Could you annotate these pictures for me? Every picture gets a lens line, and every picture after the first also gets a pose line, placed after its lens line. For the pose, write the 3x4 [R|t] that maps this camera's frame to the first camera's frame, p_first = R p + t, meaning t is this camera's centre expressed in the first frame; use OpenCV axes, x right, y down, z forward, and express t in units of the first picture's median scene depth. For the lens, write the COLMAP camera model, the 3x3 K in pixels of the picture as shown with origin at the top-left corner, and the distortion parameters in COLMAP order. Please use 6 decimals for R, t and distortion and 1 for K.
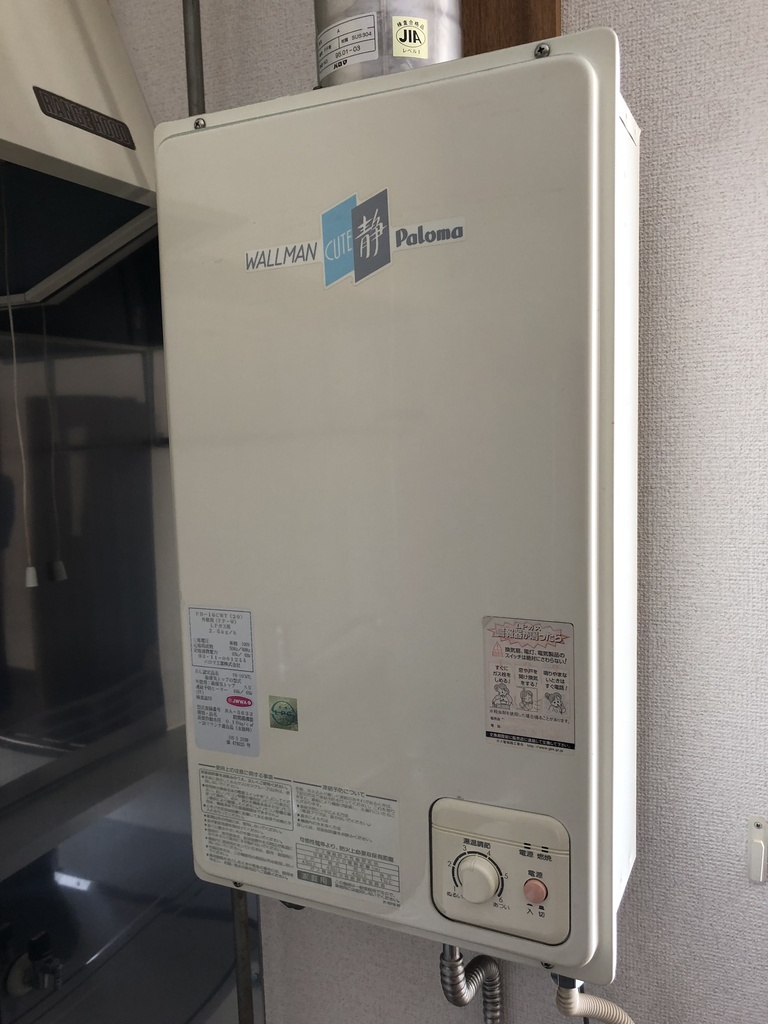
lens RADIAL K [[841.6, 0, 384.0], [0, 841.6, 512.0], [0, 0, 1]] dist [0.006109, 0.005916]
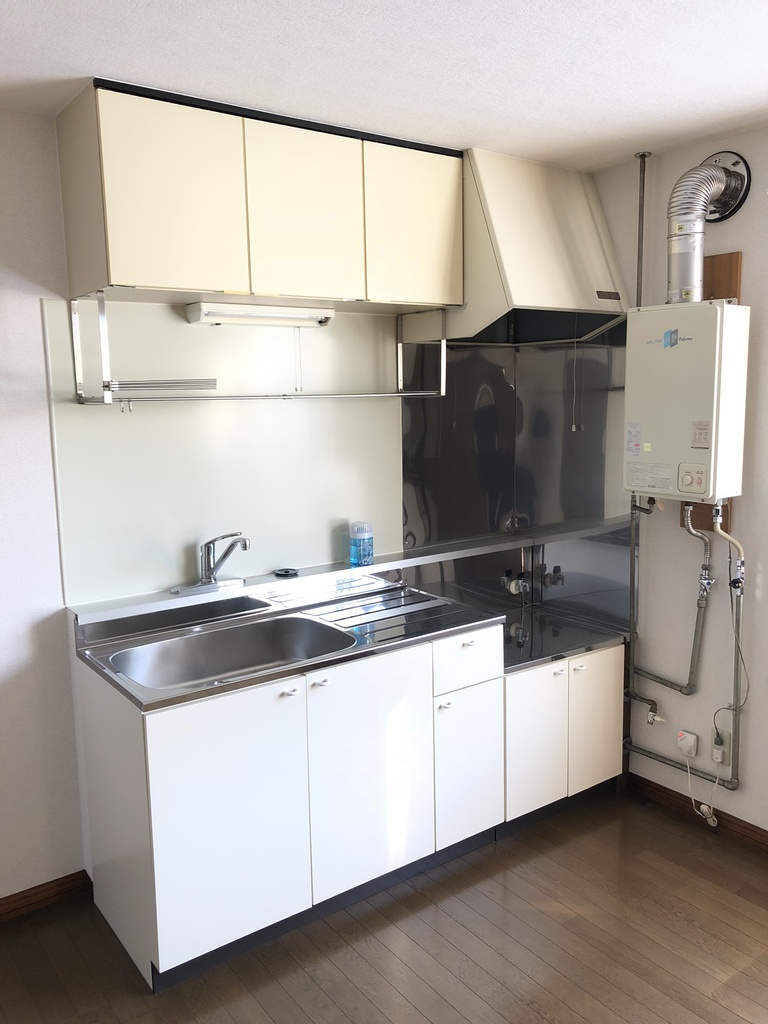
lens RADIAL K [[841.6, 0, 384.0], [0, 841.6, 512.0], [0, 0, 1]] dist [0.006109, 0.005916]
pose [[0.879244, 0.085177, -0.468695, 0.796675], [-0.065235, 0.996145, 0.058655, 0.435726], [0.471884, -0.020997, 0.881411, -3.680517]]
